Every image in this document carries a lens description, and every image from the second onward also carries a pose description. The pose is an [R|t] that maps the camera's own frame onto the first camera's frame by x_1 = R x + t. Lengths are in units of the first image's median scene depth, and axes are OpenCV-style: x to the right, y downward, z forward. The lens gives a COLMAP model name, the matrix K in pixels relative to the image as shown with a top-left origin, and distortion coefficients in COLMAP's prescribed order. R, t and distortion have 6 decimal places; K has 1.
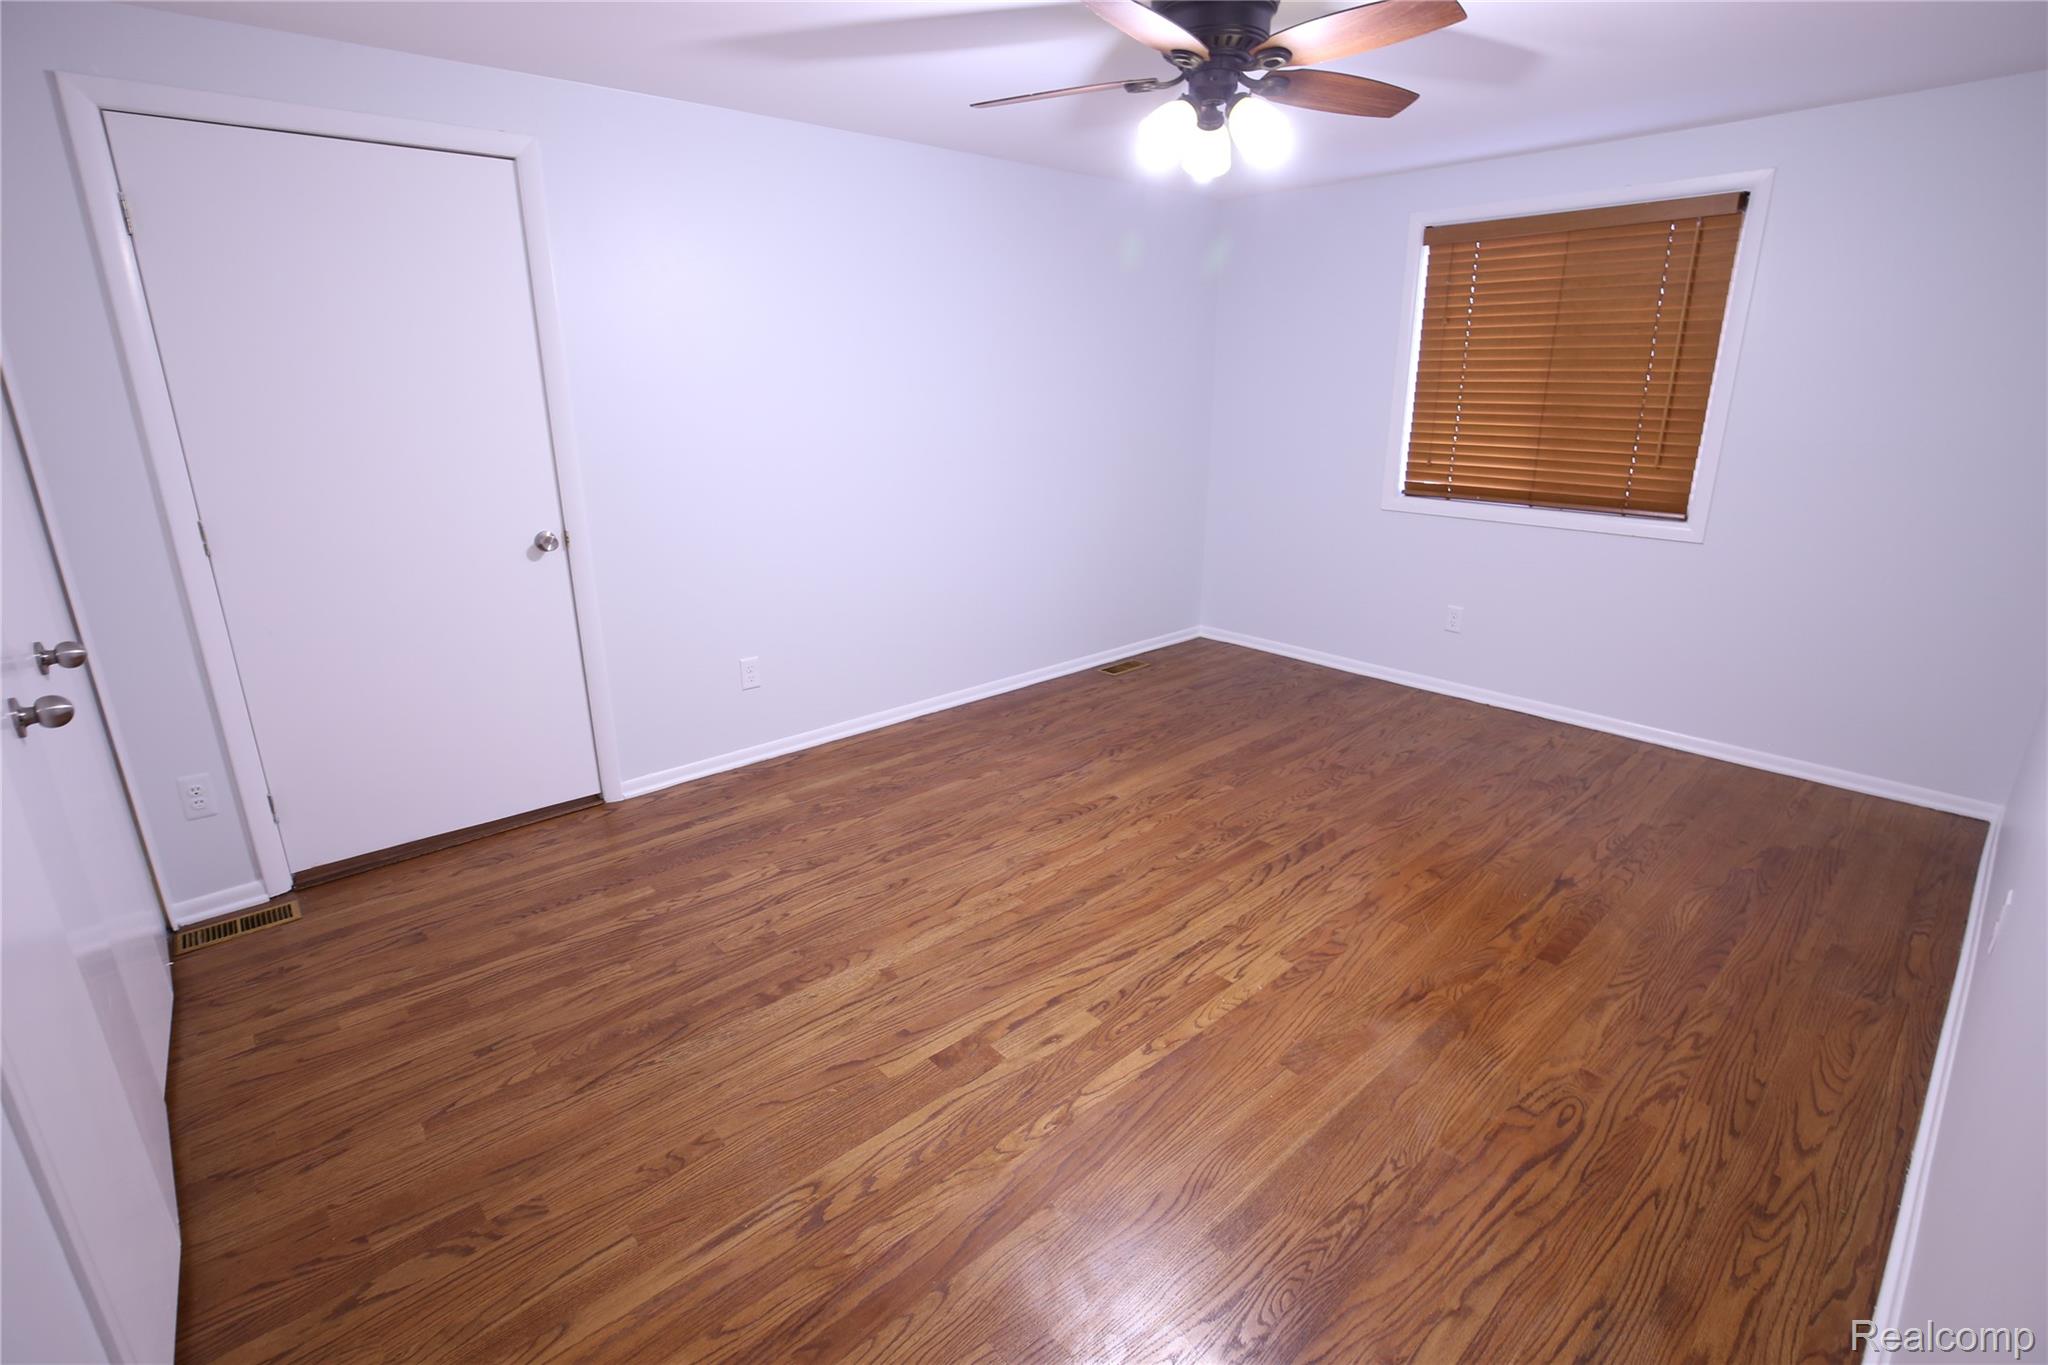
lens RADIAL K [[940.4, 0, 1017.4], [0, 940.4, 677.6], [0, 0, 1]] dist [-0.039669, 0.008925]
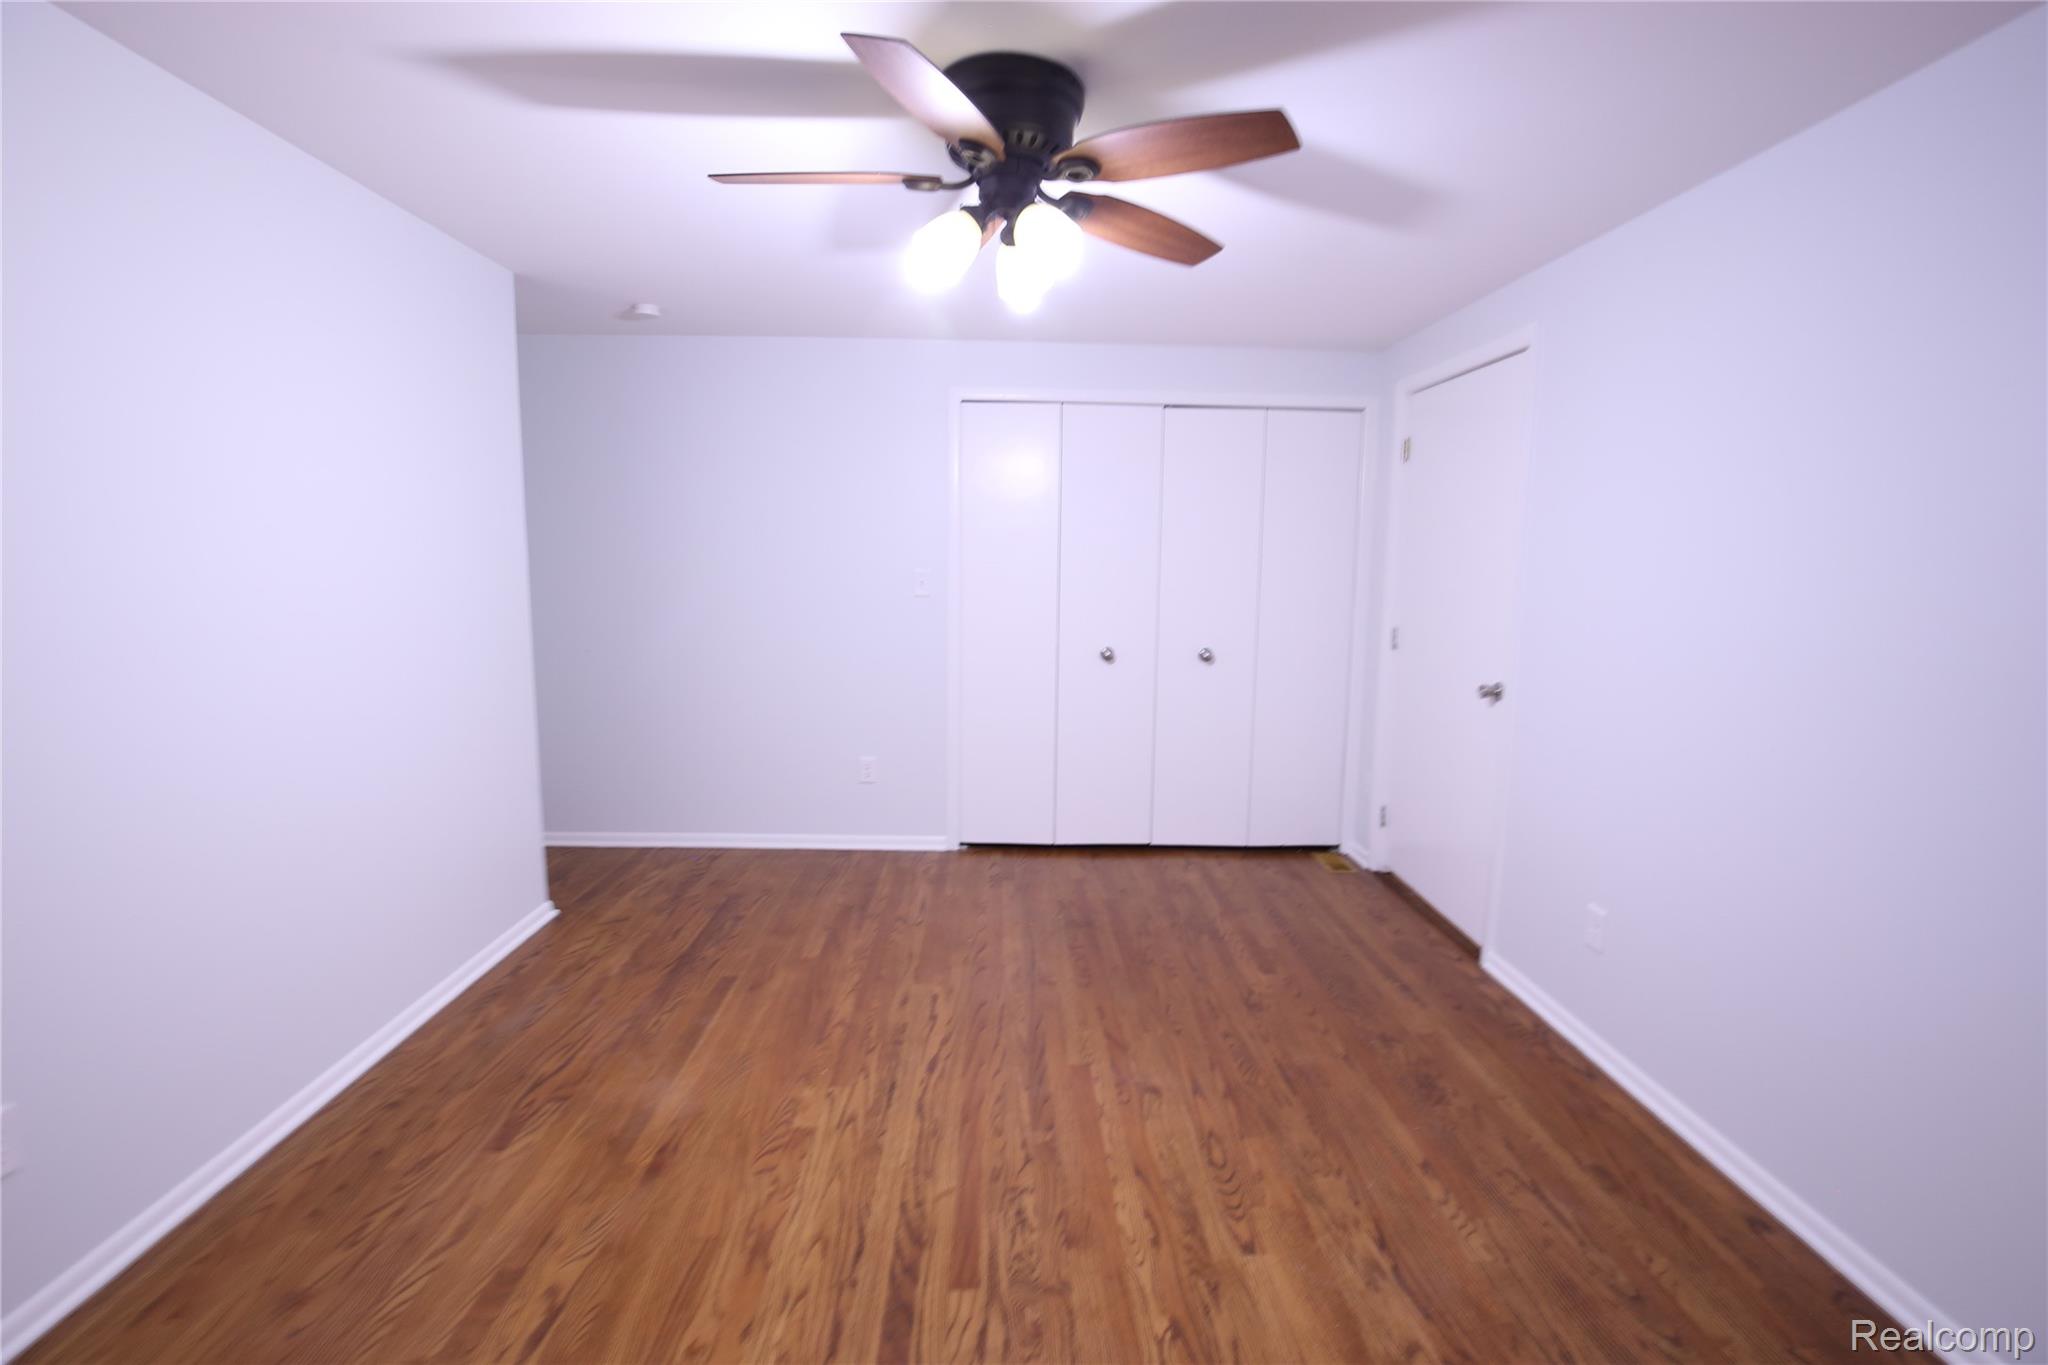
lens RADIAL K [[940.4, 0, 1017.4], [0, 940.4, 677.6], [0, 0, 1]] dist [-0.039669, 0.008925]
pose [[-0.648829, 0.093924, -0.755115, 0.703573], [-0.239173, 0.916887, 0.319554, -0.402630], [0.722369, 0.387939, -0.572439, 1.314137]]
